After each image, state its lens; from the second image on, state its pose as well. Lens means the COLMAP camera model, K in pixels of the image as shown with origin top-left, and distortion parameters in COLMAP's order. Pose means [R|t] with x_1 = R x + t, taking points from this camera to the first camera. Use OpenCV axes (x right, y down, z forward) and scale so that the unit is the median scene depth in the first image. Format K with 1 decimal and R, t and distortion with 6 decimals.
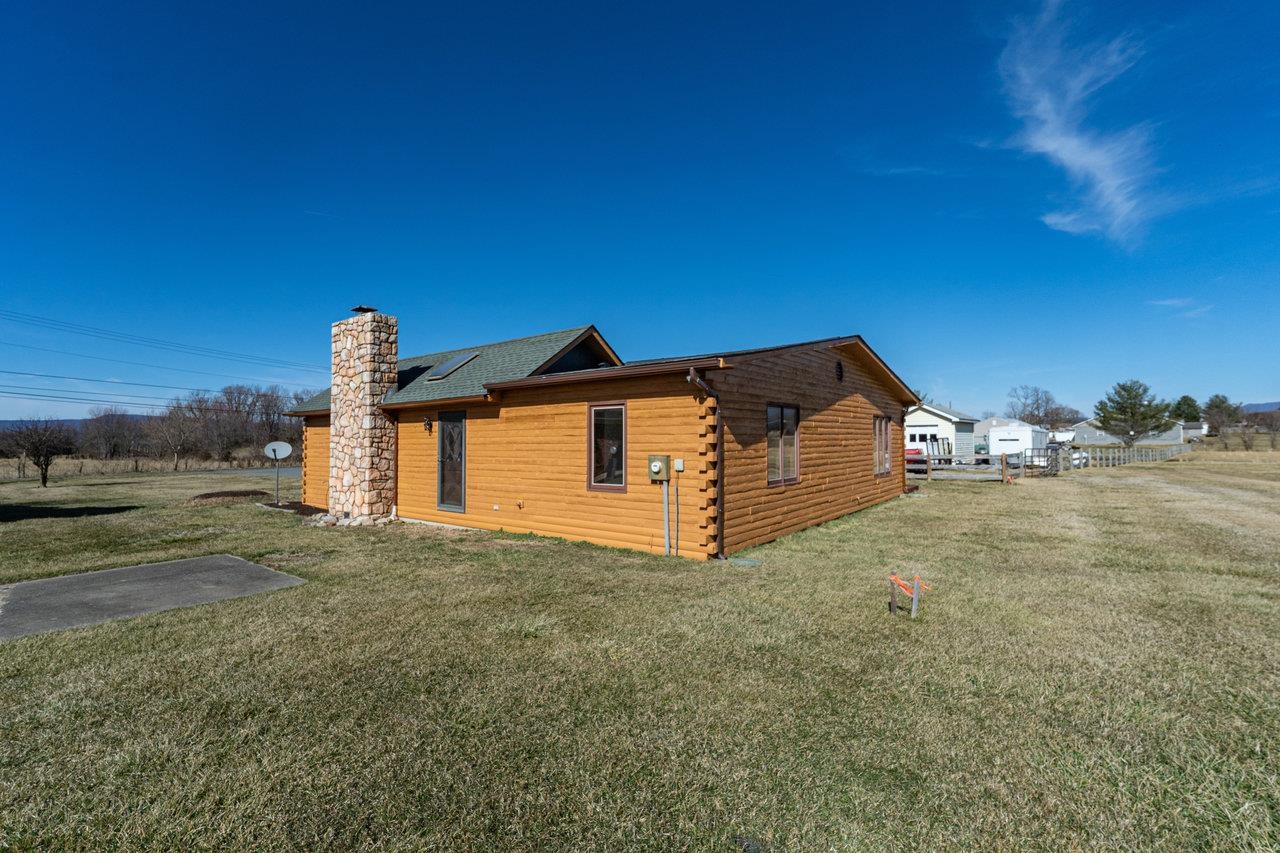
lens RADIAL K [[529.5, 0, 640.1], [0, 529.5, 425.8], [0, 0, 1]] dist [0.000455, -0.000875]
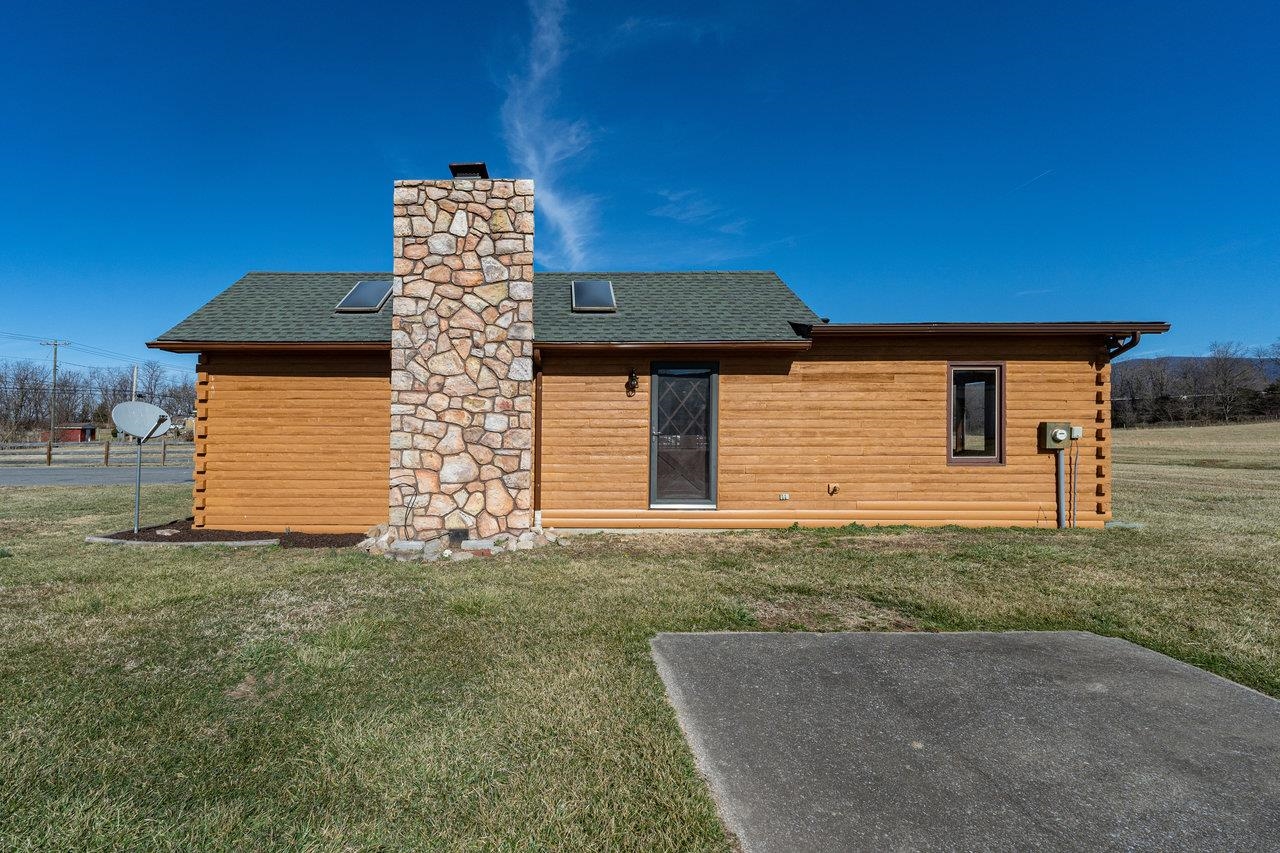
lens RADIAL K [[529.5, 0, 640.1], [0, 529.5, 431.3], [0, 0, 1]] dist [0.000455, -0.000875]
pose [[0.815135, 0.003158, 0.579262, -0.896062], [-0.022928, 0.999377, 0.026816, 0.050918], [-0.578817, -0.035140, 0.814700, 0.538955]]
